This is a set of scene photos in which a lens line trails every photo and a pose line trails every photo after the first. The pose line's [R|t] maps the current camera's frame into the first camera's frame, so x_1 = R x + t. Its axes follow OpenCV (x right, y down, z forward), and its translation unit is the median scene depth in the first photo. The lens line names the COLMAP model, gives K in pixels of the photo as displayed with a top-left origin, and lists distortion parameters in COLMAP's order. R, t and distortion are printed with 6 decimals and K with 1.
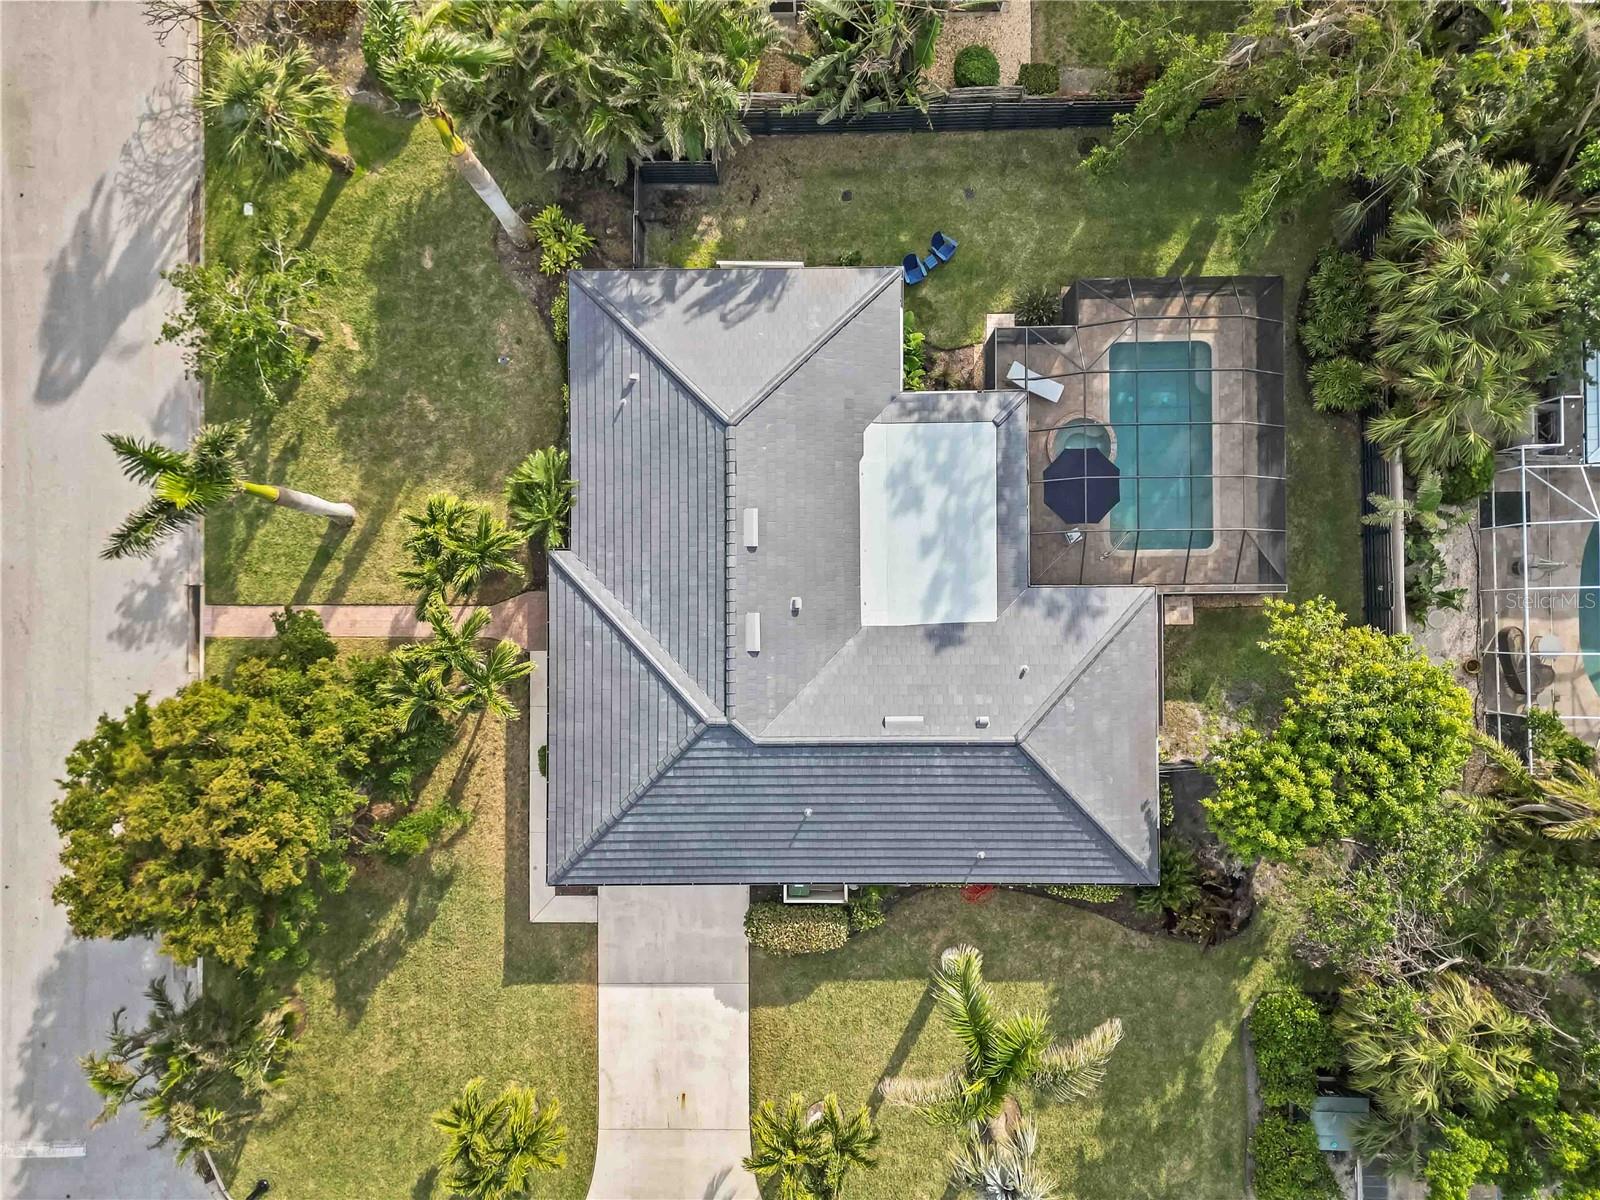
lens RADIAL K [[1117.6, 0, 799.9], [0, 1117.6, 586.6], [0, 0, 1]] dist [0.071814, -0.062572]
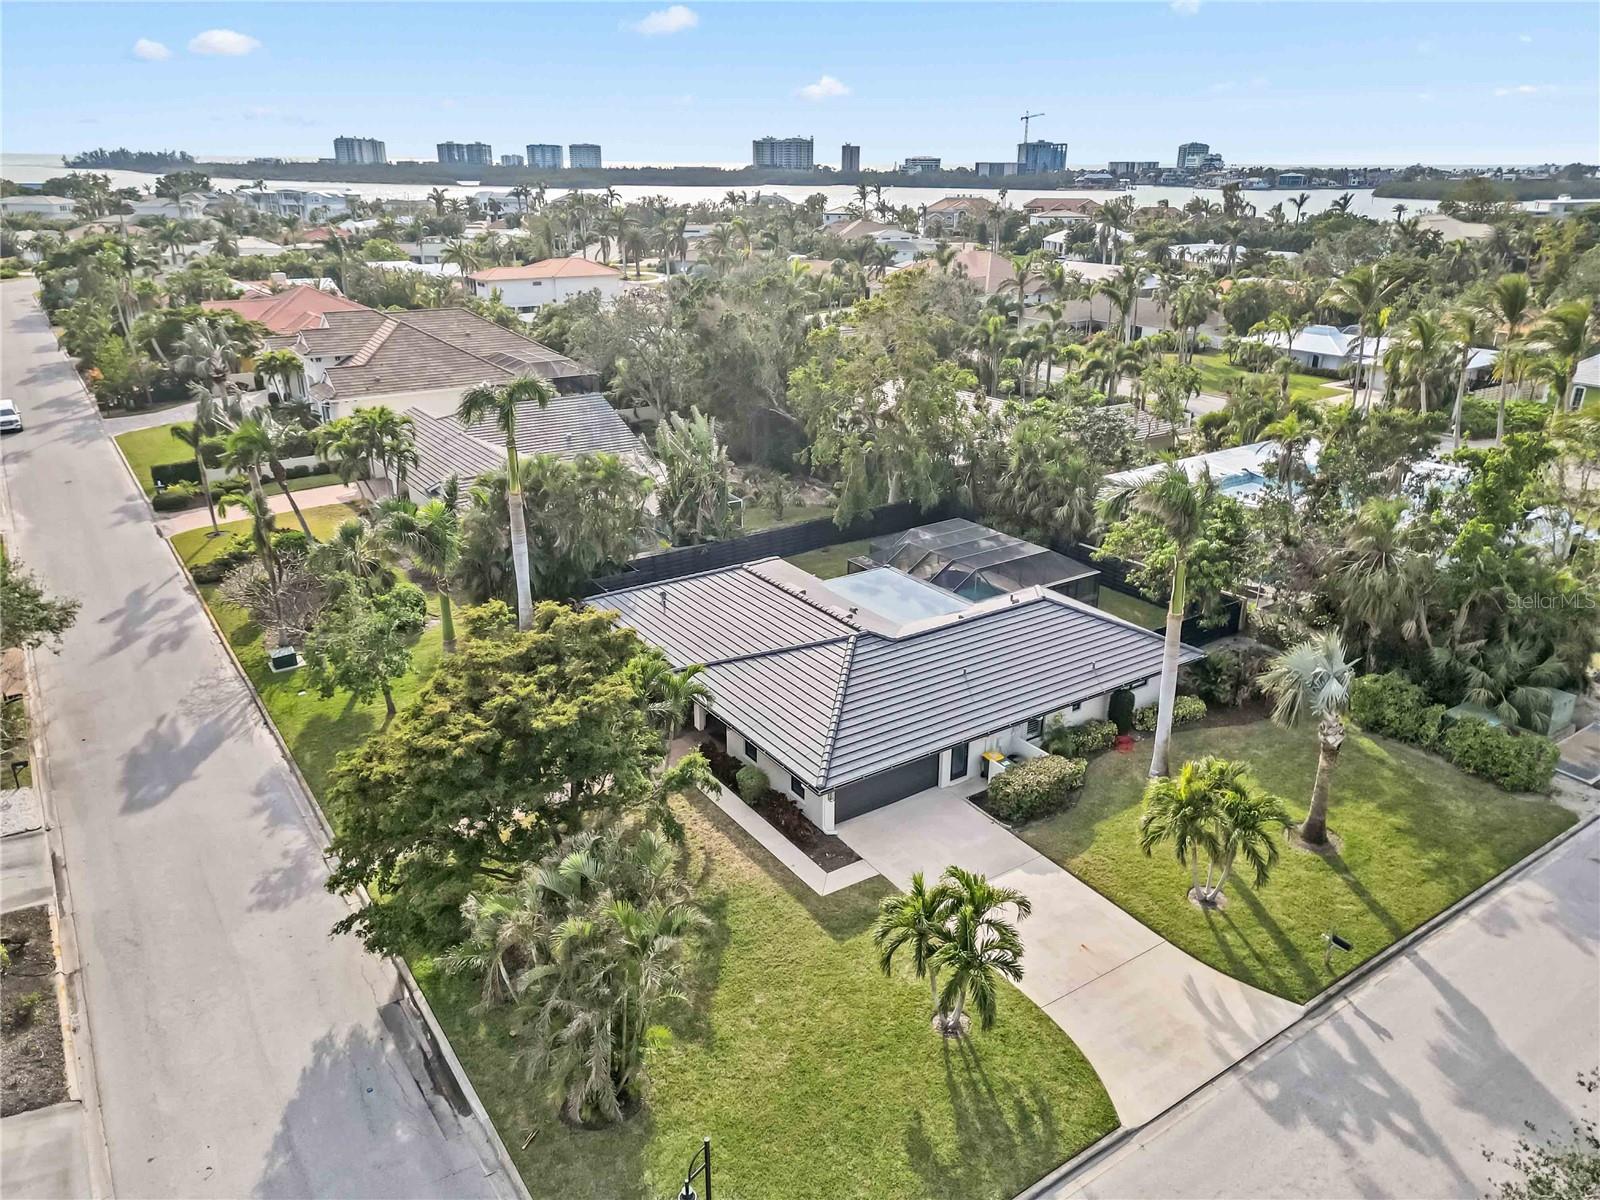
lens RADIAL K [[1117.6, 0, 809.5], [0, 1117.6, 606.3], [0, 0, 1]] dist [0.071814, -0.062572]
pose [[0.823681, -0.191771, 0.533641, -0.683721], [0.566570, 0.317173, -0.760526, 0.903660], [-0.023410, 0.928776, 0.369901, 0.452172]]
